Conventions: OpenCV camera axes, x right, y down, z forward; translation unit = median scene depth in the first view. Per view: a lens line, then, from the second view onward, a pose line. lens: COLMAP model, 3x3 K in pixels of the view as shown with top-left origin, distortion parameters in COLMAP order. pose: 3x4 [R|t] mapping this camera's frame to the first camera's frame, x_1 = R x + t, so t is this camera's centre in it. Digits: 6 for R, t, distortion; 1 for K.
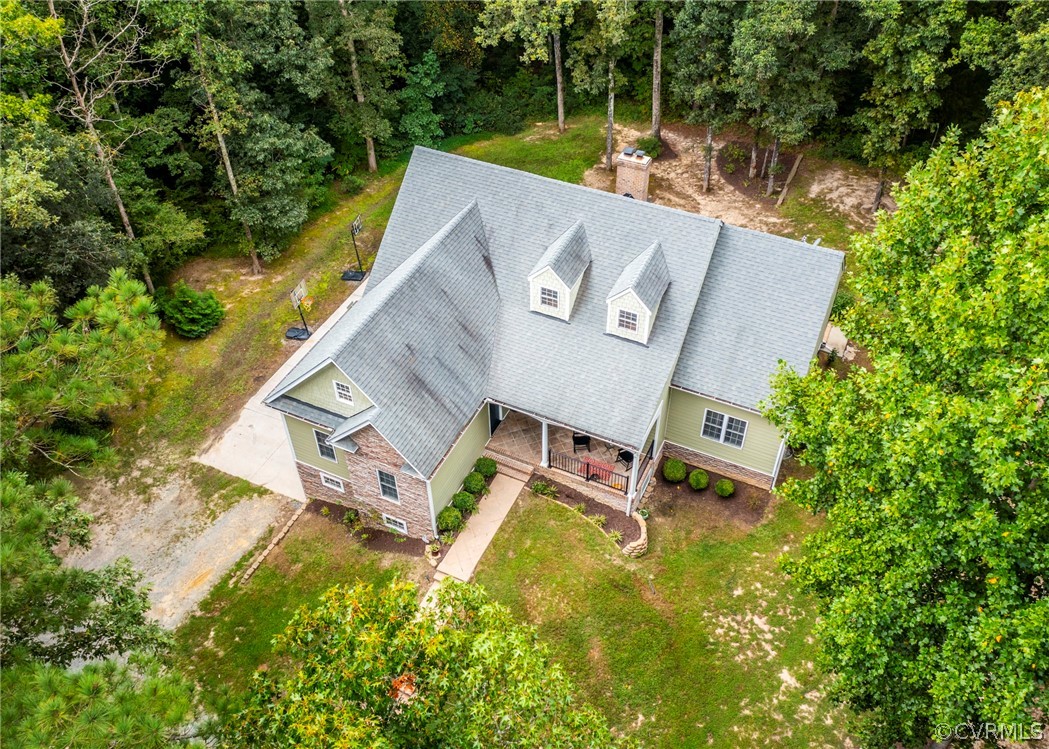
lens RADIAL K [[888.6, 0, 526.0], [0, 888.6, 374.9], [0, 0, 1]] dist [-0.004039, -0.004573]
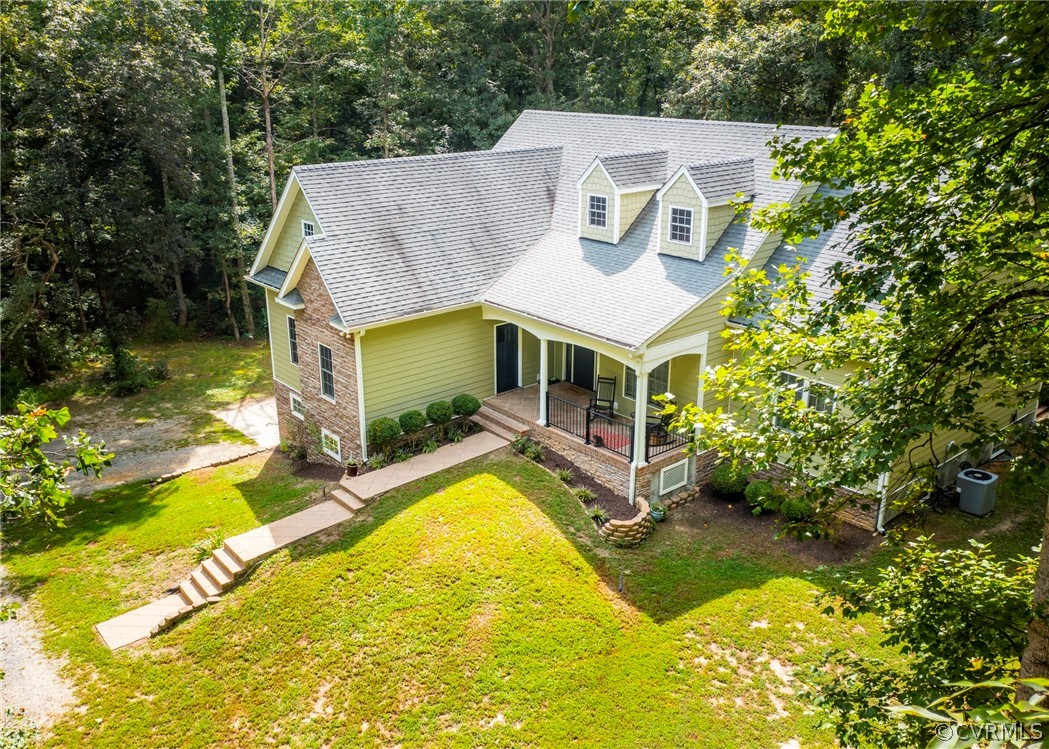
lens RADIAL K [[888.6, 0, 500.2], [0, 888.6, 379.0], [0, 0, 1]] dist [-0.004039, -0.004573]
pose [[0.903191, 0.147142, -0.403232, 0.280641], [-0.301194, 0.886562, -0.351127, 0.338649], [0.305825, 0.438586, 0.845053, 0.369417]]
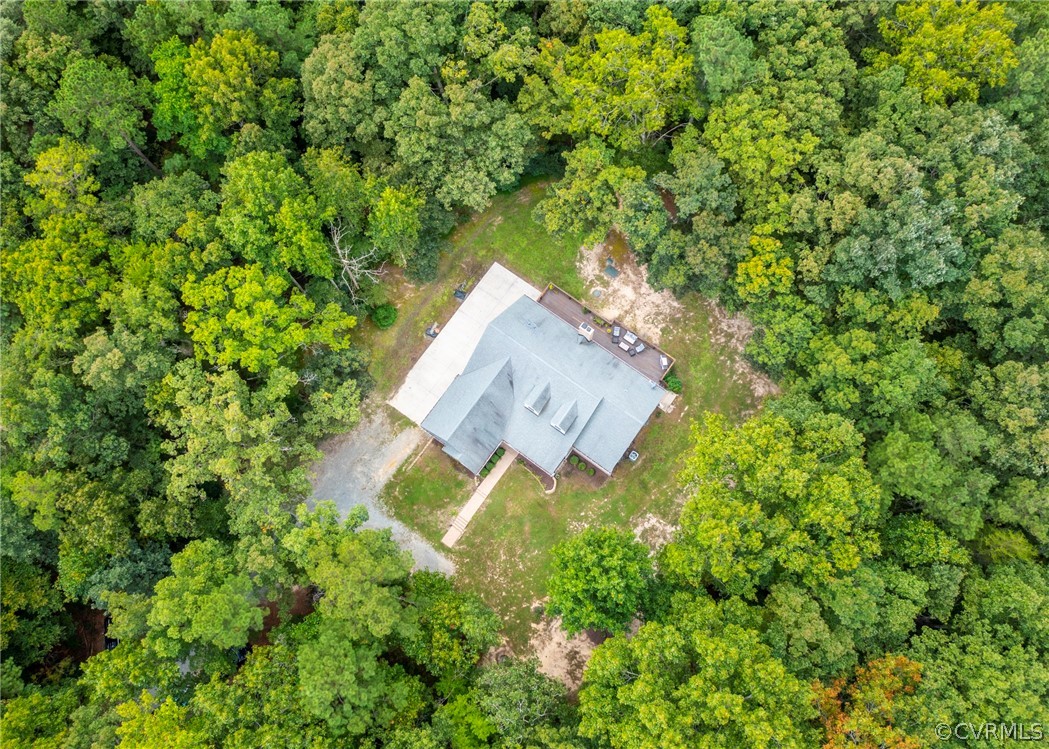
lens RADIAL K [[888.6, 0, 525.8], [0, 888.6, 373.1], [0, 0, 1]] dist [-0.004039, -0.004573]
pose [[0.982788, 0.178784, -0.046522, 0.108466], [-0.126942, 0.836512, 0.533041, -1.506543], [0.134216, -0.517961, 0.844809, -1.091682]]
